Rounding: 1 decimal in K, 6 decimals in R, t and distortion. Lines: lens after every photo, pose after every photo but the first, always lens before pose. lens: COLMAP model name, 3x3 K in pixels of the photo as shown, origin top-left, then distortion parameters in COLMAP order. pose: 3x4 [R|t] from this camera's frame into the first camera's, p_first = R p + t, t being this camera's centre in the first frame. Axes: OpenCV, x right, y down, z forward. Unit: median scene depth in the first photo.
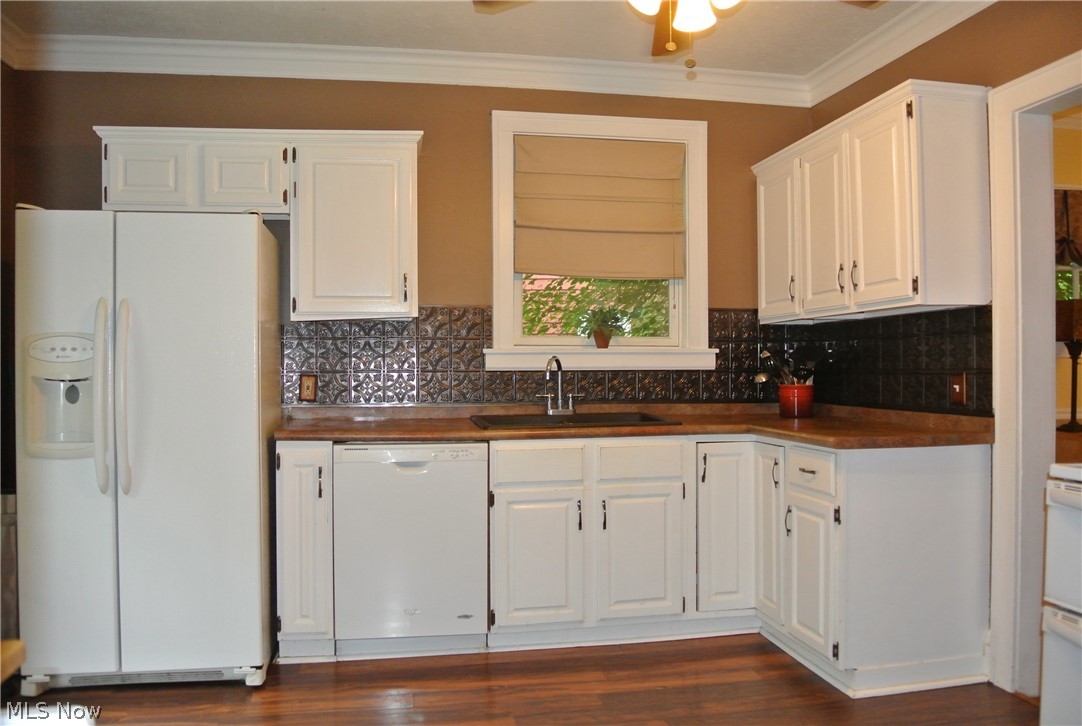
lens RADIAL K [[849.4, 0, 535.4], [0, 849.4, 367.6], [0, 0, 1]] dist [-0.097249, 0.071476]
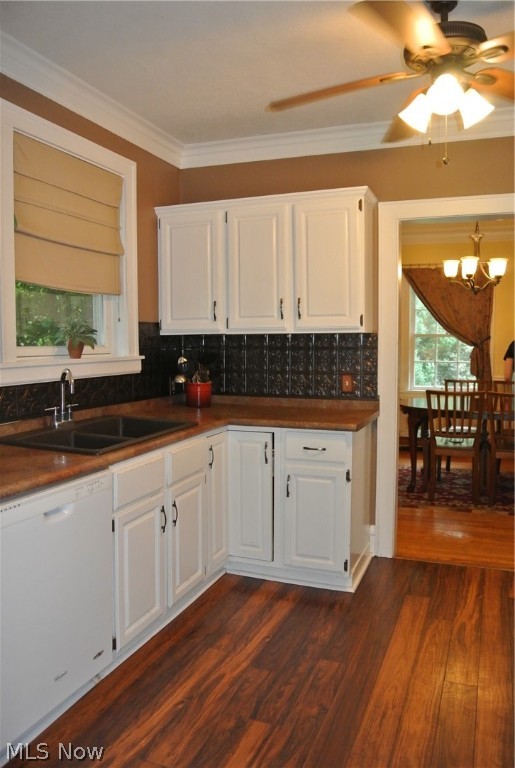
lens RADIAL K [[602.9, 0, 257.0], [0, 602.9, 374.8], [0, 0, 1]] dist [-0.097249, 0.071476]
pose [[0.523181, -0.048985, 0.850813, -0.533759], [0.001251, 0.998390, 0.056712, -0.053985], [-0.852221, -0.028606, 0.522400, 0.511256]]
